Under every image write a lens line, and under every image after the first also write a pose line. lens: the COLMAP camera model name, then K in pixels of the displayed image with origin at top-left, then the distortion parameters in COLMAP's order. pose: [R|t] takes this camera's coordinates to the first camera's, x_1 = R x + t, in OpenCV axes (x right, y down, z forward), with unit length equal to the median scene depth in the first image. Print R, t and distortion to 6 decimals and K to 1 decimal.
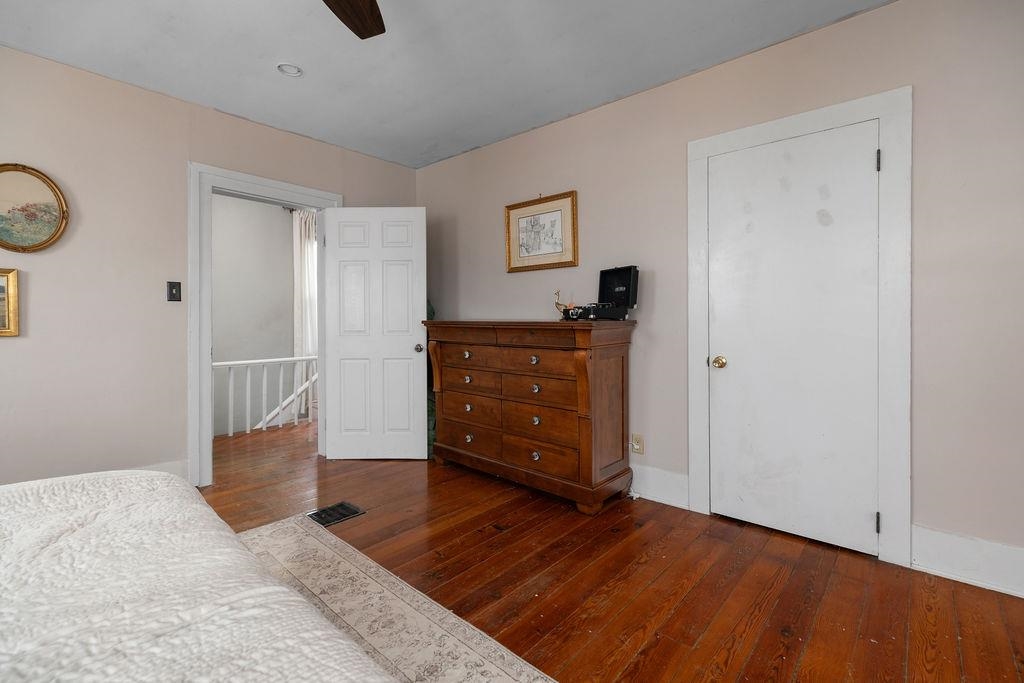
lens RADIAL K [[453.7, 0, 510.1], [0, 453.7, 325.4], [0, 0, 1]] dist [-0.001012, -0.000559]
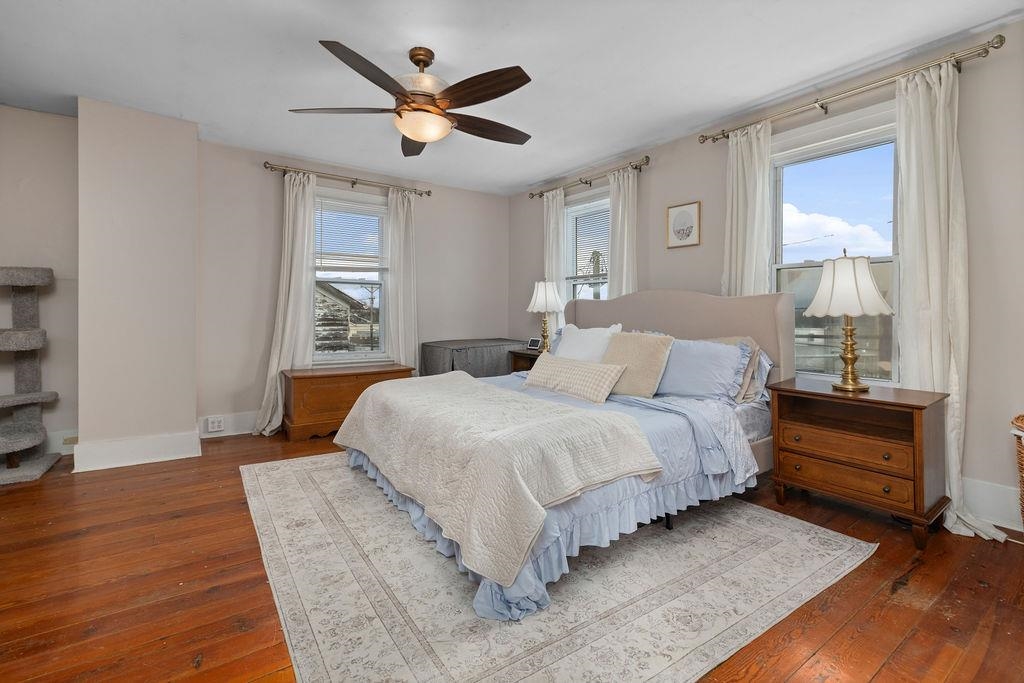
lens RADIAL K [[473.4, 0, 509.1], [0, 473.4, 314.2], [0, 0, 1]] dist [0.000125, 0.000191]
pose [[-0.969822, -0.007471, 0.243698, -0.573009], [-0.005778, 0.999954, 0.007663, -0.010353], [-0.243744, 0.006024, -0.969821, 1.168375]]
